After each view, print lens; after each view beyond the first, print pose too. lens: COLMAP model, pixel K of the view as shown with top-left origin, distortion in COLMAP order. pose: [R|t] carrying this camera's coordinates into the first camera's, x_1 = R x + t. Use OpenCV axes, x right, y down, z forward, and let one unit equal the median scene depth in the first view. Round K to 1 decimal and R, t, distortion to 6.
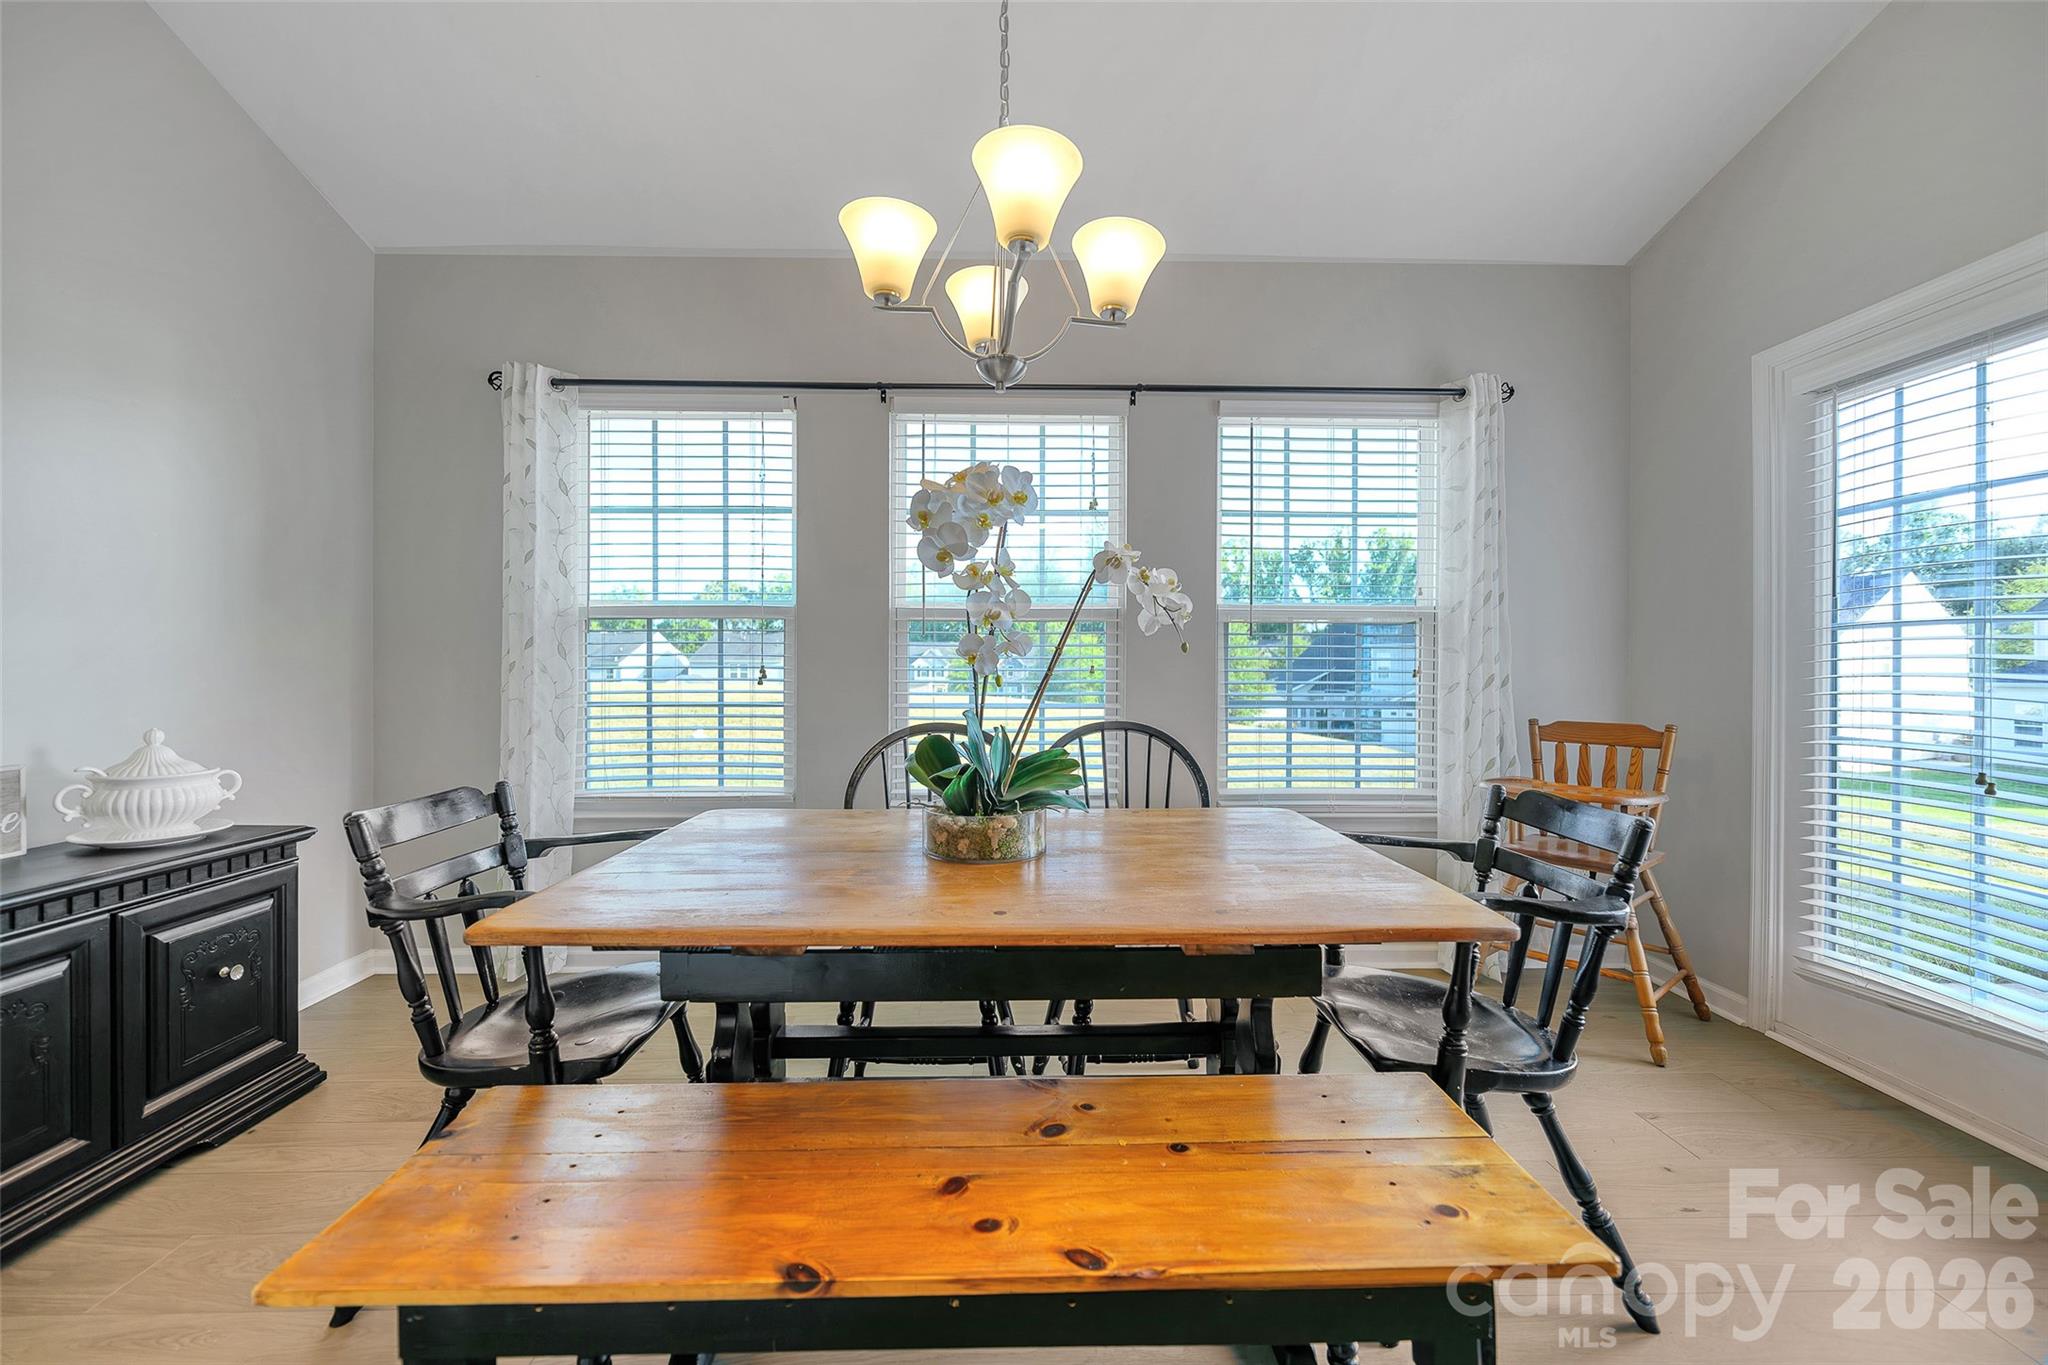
lens RADIAL K [[813.0, 0, 1030.8], [0, 813.0, 674.9], [0, 0, 1]] dist [0.001694, -0.001571]
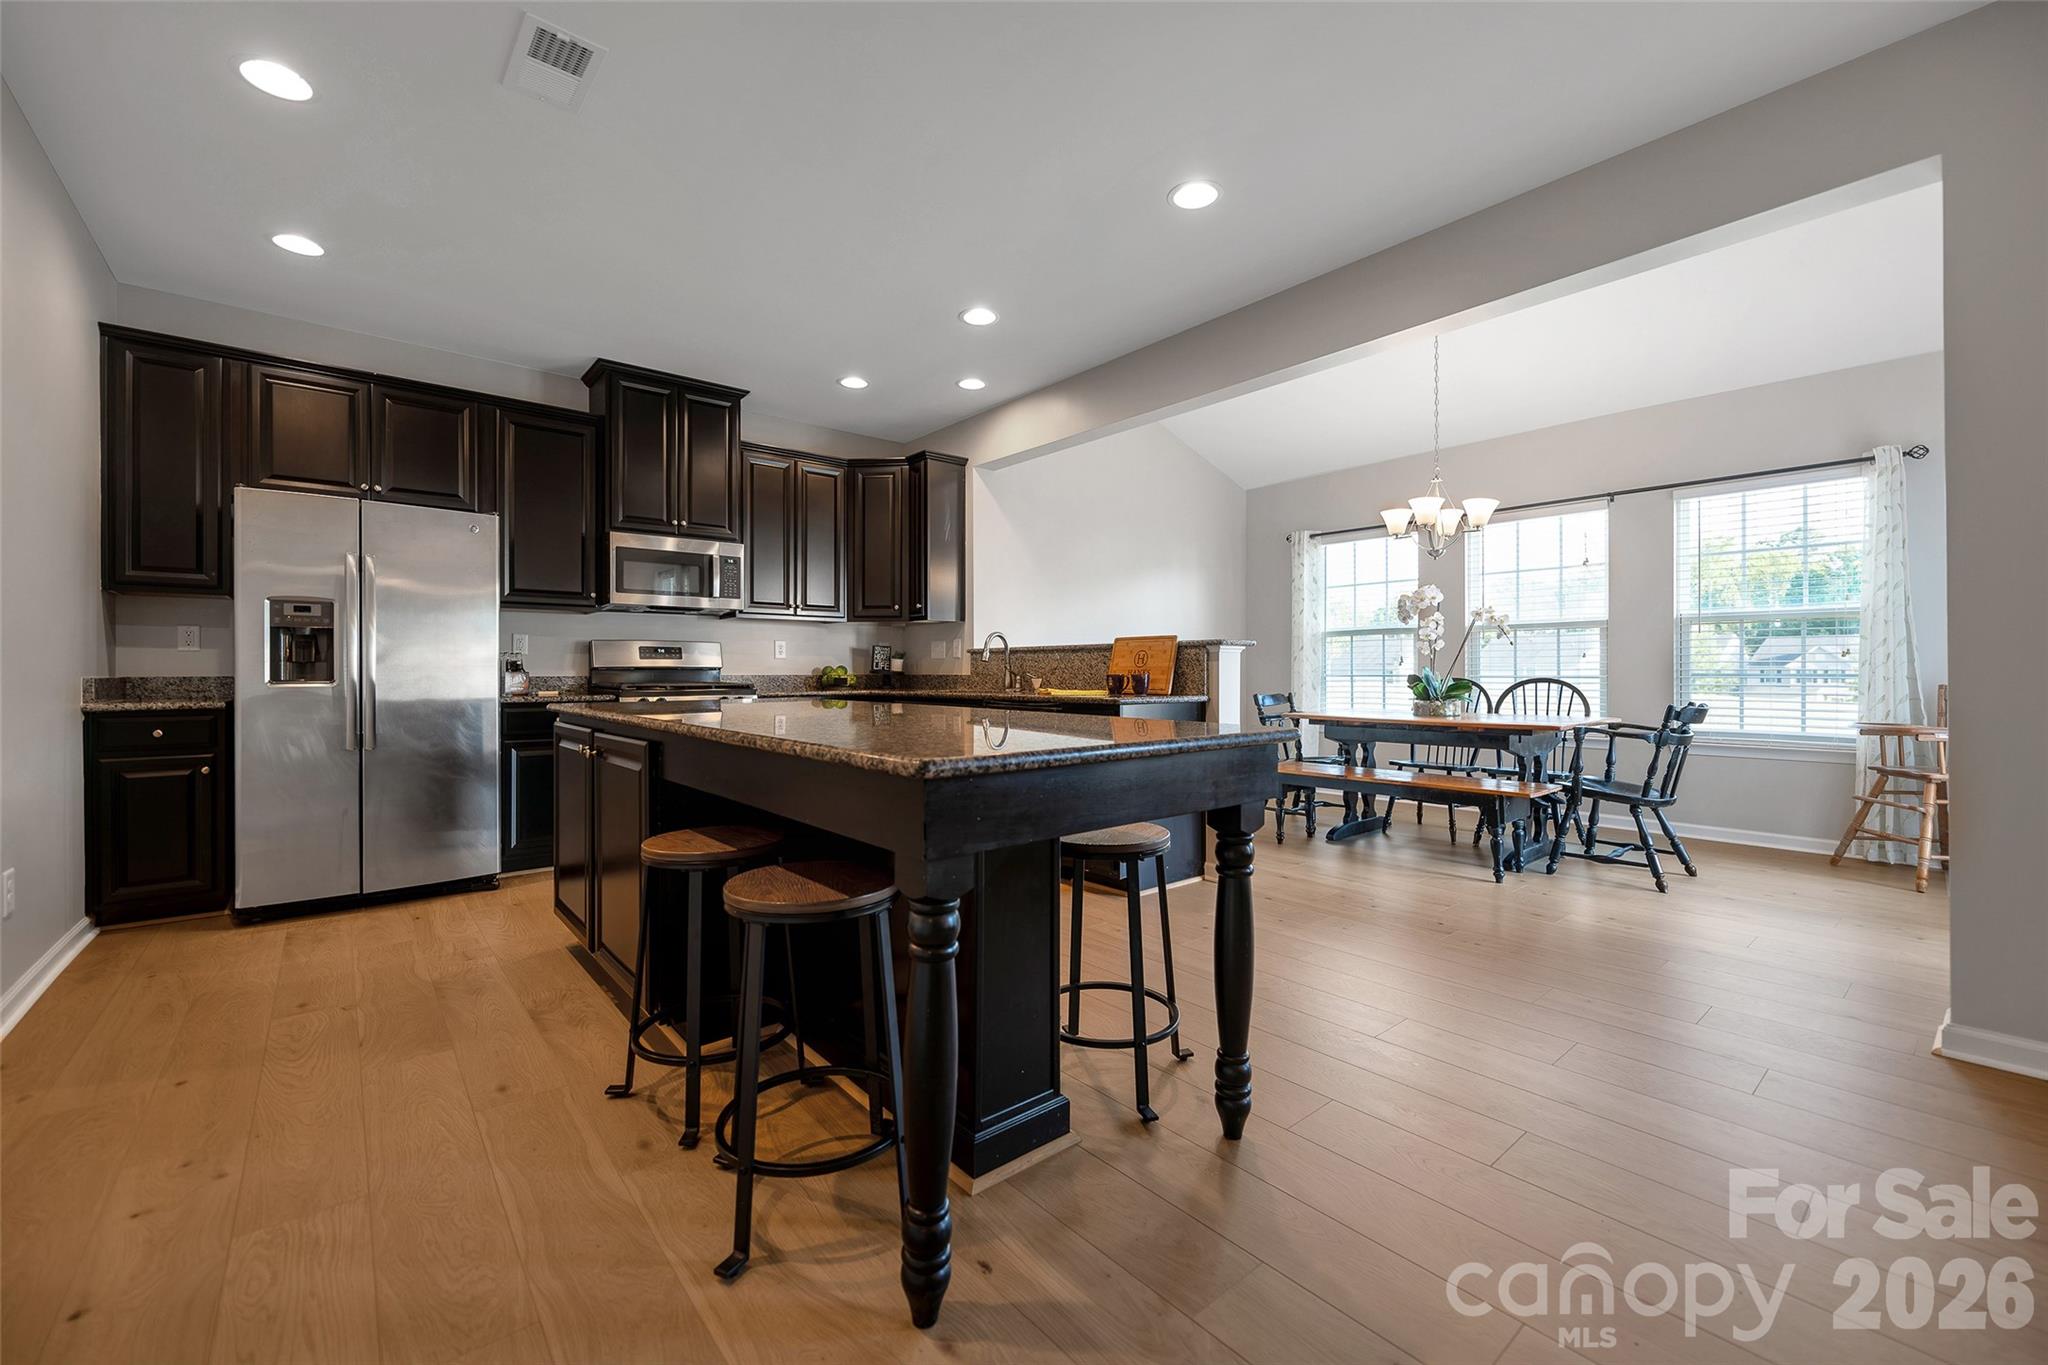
lens RADIAL K [[813.0, 0, 1021.1], [0, 813.0, 669.2], [0, 0, 1]] dist [0.001694, -0.001571]
pose [[0.623860, -0.007980, -0.781495, 0.724151], [-0.001573, 0.999933, -0.011466, 0.049313], [0.781534, 0.008383, 0.623806, -1.117015]]
